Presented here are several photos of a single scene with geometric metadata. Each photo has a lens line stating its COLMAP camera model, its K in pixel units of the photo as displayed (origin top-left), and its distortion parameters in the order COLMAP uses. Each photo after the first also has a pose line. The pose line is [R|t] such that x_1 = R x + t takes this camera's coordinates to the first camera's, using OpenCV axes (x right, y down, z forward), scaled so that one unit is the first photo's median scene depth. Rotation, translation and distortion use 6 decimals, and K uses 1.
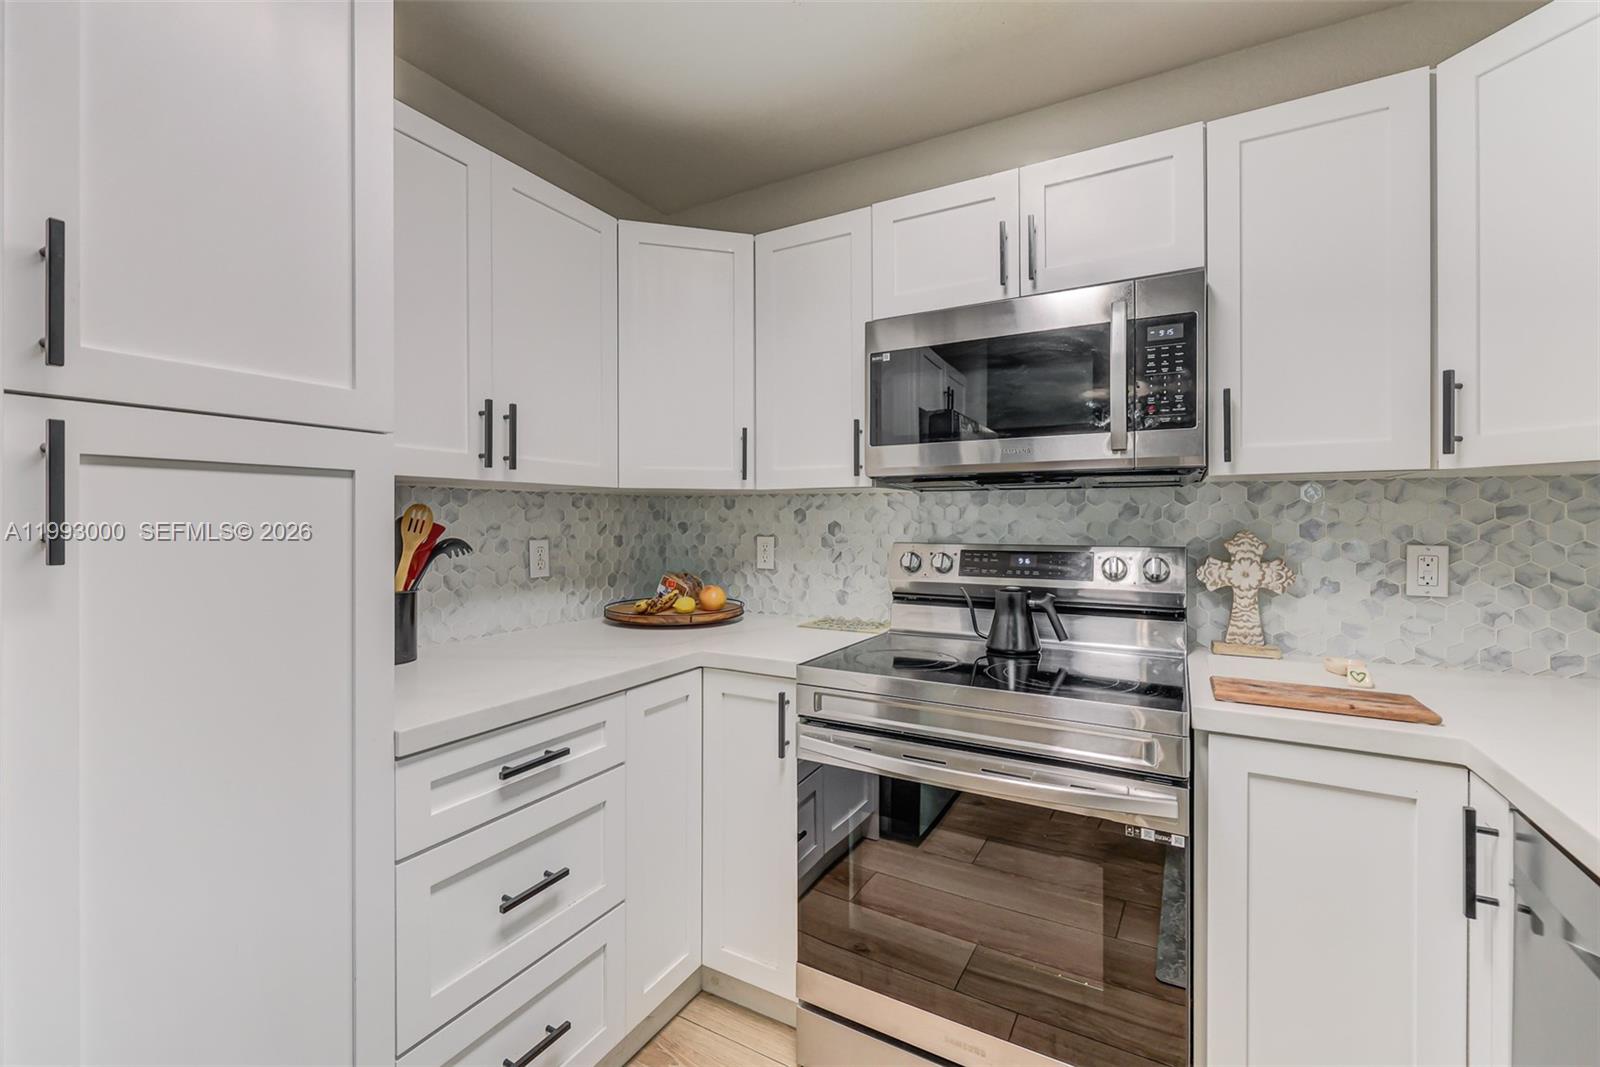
lens RADIAL K [[678.0, 0, 788.5], [0, 678.0, 522.2], [0, 0, 1]] dist [0.002315, -0.000098]
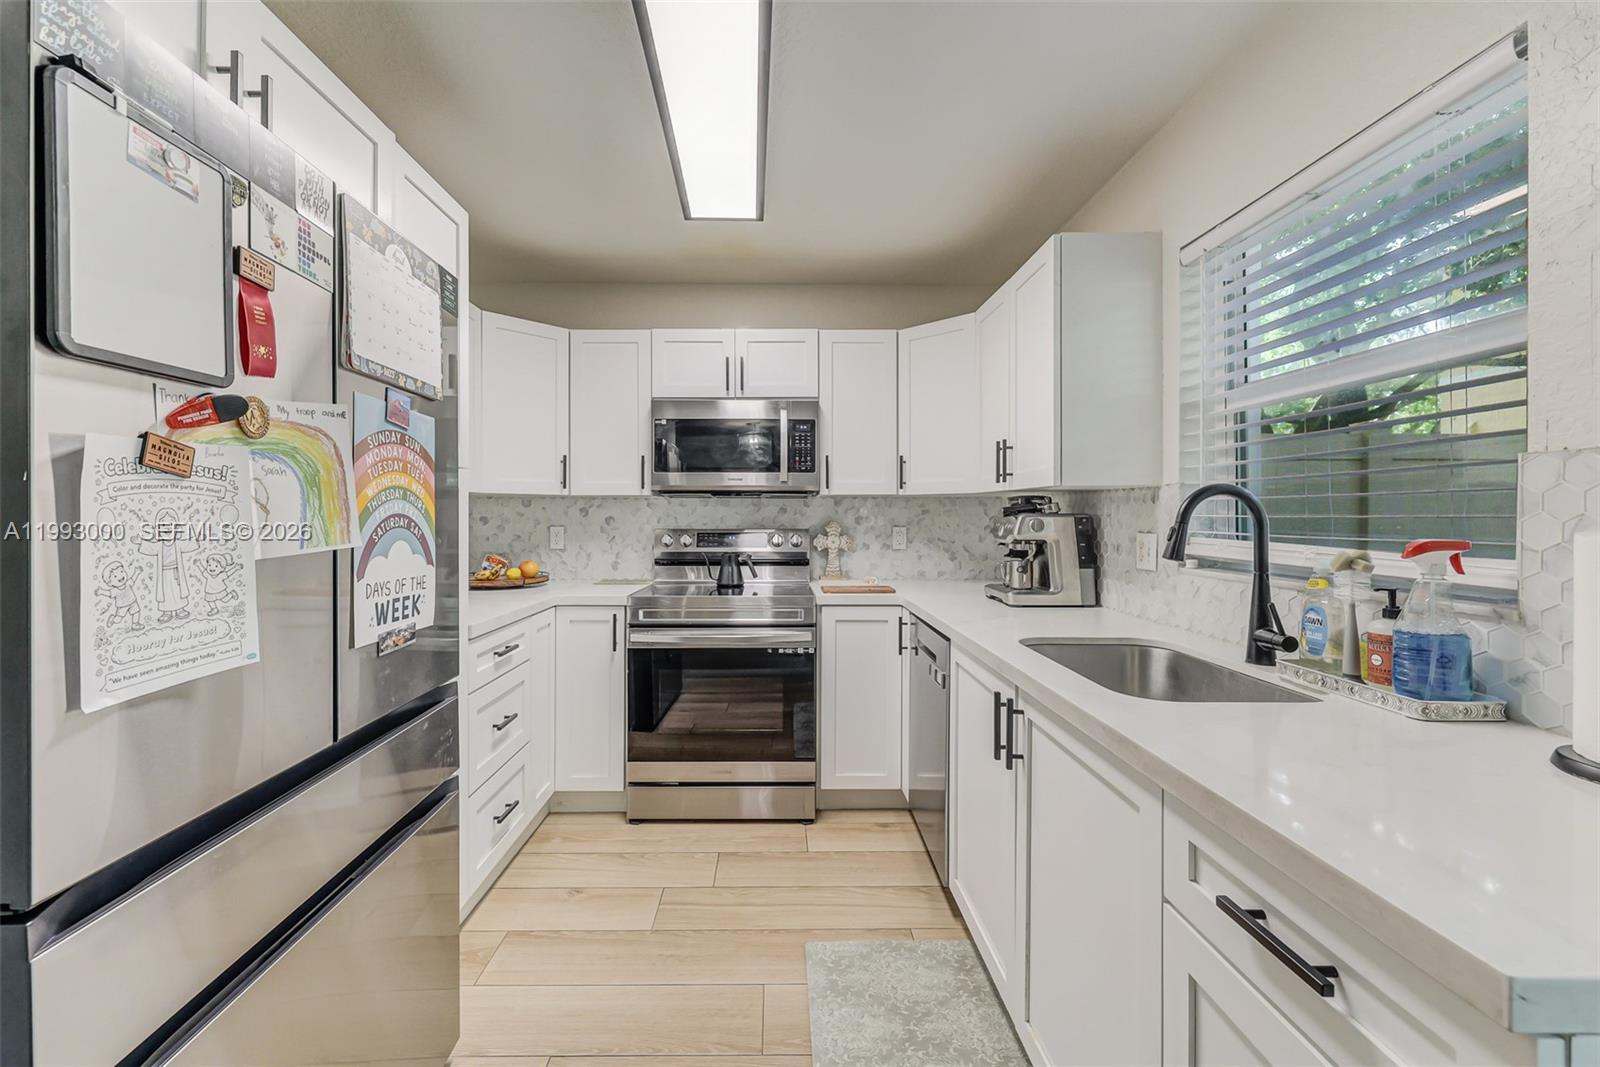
lens RADIAL K [[678.0, 0, 796.0], [0, 678.0, 524.6], [0, 0, 1]] dist [0.002315, -0.000098]
pose [[0.853110, -0.005142, 0.521706, -0.493943], [-0.000095, 0.999950, 0.010010, 0.004002], [-0.521731, -0.008589, 0.853067, -0.691622]]
